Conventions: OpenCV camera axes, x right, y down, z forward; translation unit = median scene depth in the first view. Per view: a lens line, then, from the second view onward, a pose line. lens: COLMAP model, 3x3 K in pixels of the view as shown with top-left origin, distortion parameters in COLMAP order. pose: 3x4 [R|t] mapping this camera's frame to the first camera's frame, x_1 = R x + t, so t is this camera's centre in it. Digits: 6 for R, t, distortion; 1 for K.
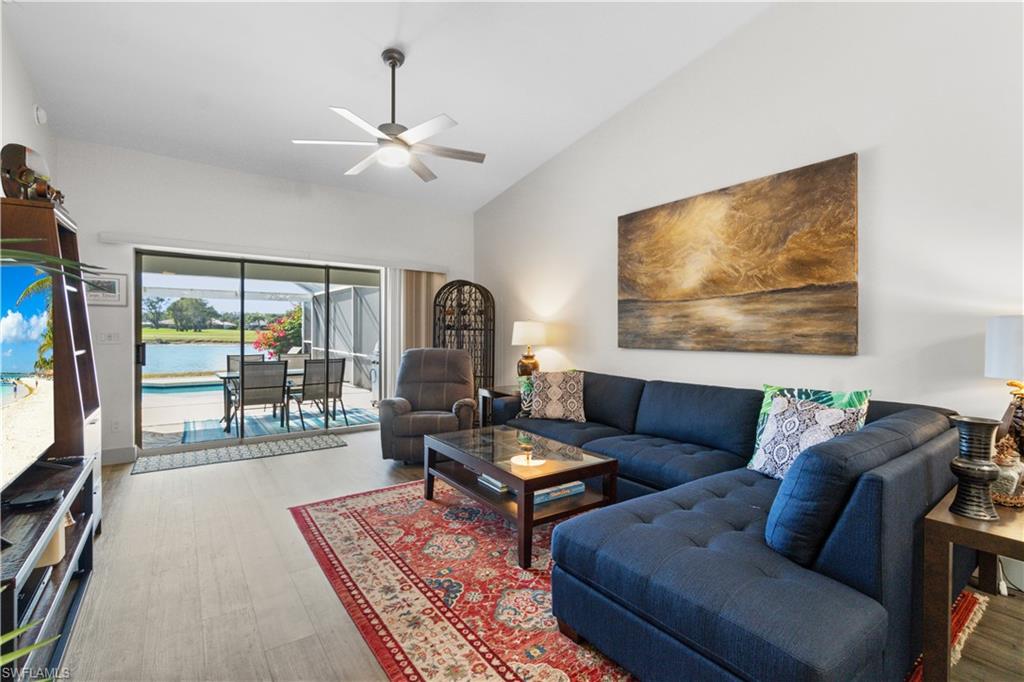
lens RADIAL K [[454.6, 0, 526.7], [0, 454.6, 336.7], [0, 0, 1]] dist [-0.000661, 0.000366]
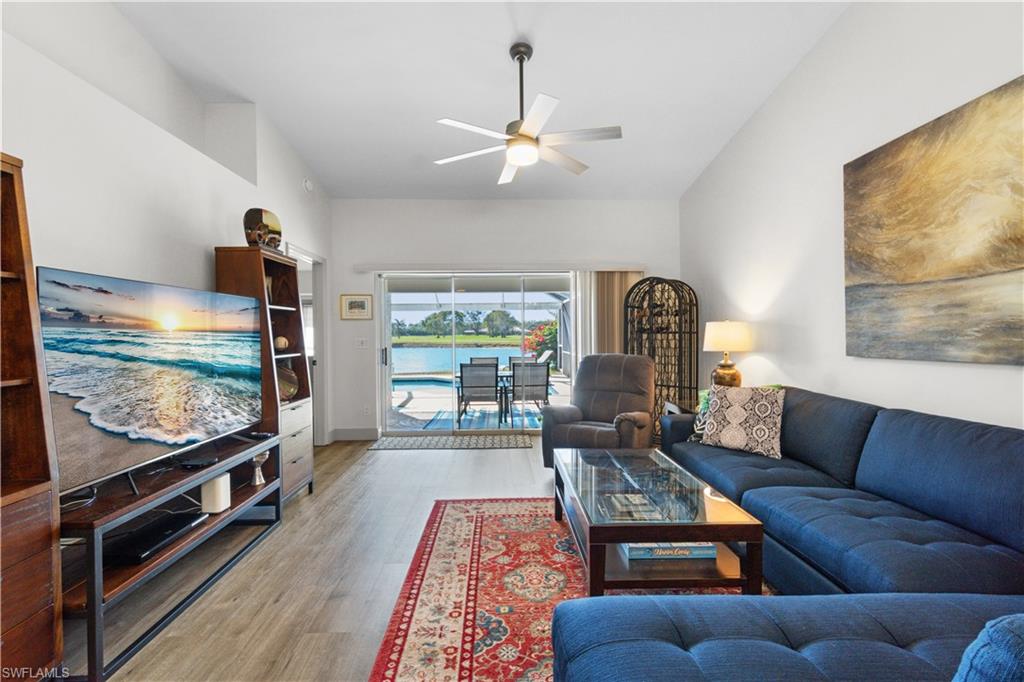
lens RADIAL K [[454.6, 0, 515.6], [0, 454.6, 338.4], [0, 0, 1]] dist [-0.000661, 0.000366]
pose [[0.820868, -0.008708, -0.571051, 0.188489], [0.005966, 0.999960, -0.006673, -0.000868], [0.571086, 0.002070, 0.820887, 0.158855]]
